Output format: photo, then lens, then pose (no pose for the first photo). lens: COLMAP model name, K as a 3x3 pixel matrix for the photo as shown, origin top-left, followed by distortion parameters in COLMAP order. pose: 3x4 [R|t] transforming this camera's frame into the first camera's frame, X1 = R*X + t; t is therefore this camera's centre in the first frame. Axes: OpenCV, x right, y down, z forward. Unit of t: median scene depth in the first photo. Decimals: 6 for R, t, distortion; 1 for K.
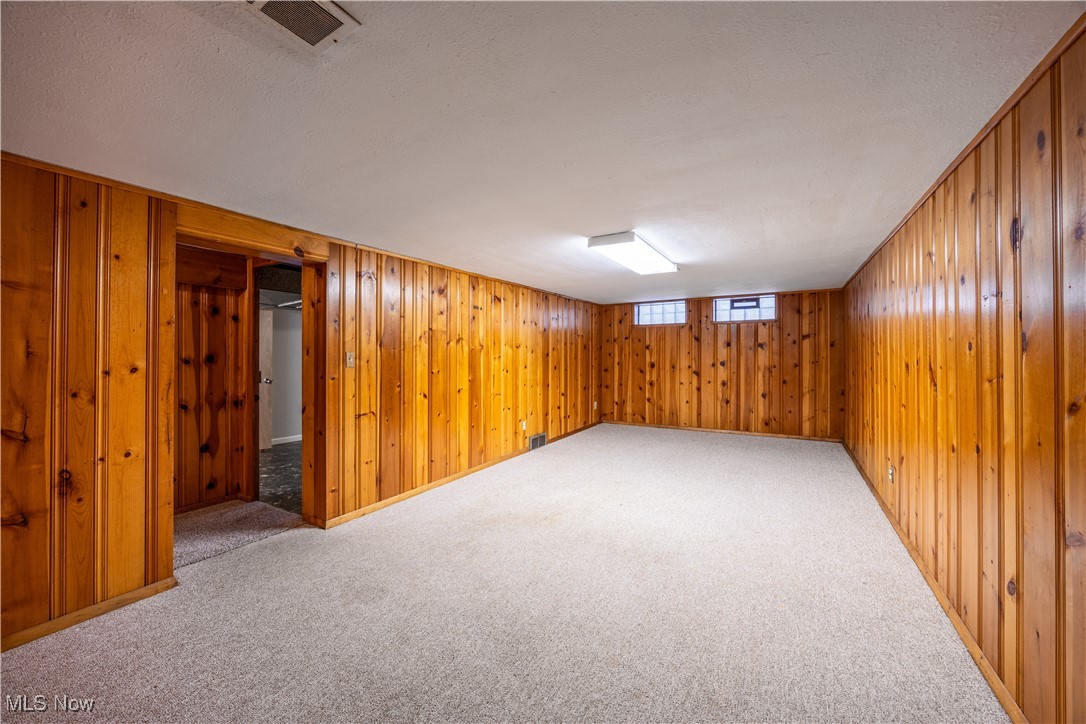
lens RADIAL K [[412.4, 0, 542.9], [0, 412.4, 353.0], [0, 0, 1]] dist [-0.001822, -0.000020]
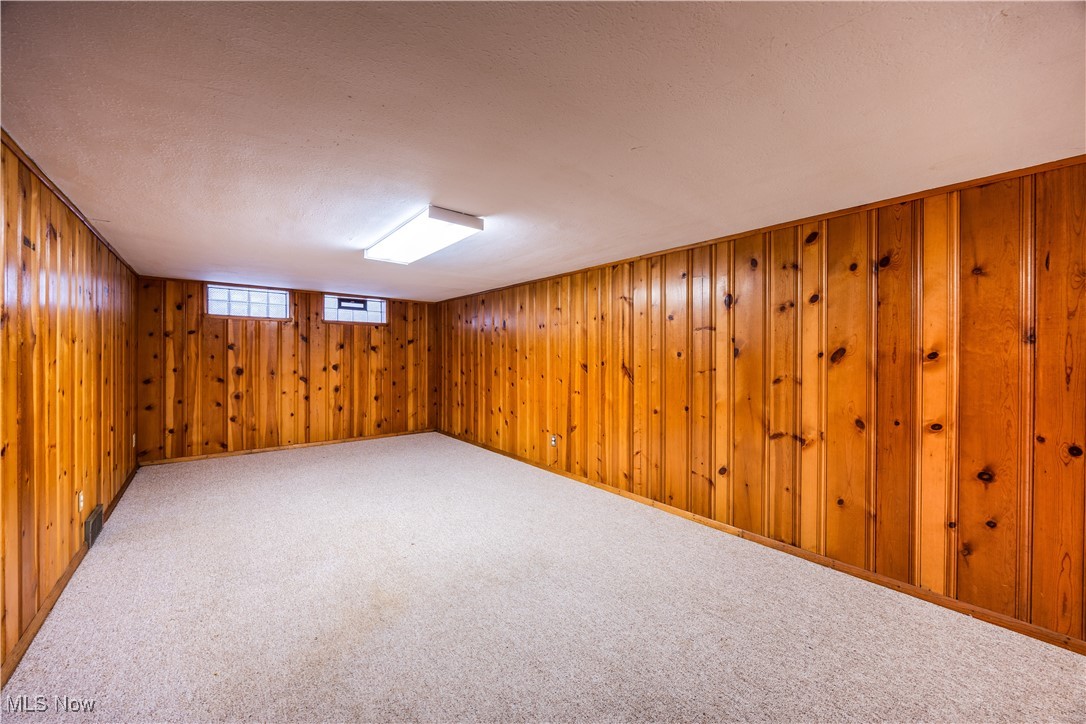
lens RADIAL K [[408.3, 0, 543.9], [0, 408.3, 357.9], [0, 0, 1]] dist [-0.013904, -0.000035]
pose [[0.342221, 0.001769, 0.939618, -0.250271], [-0.007514, 0.999971, 0.000854, 0.000767], [-0.939589, -0.007352, 0.342225, 0.260573]]
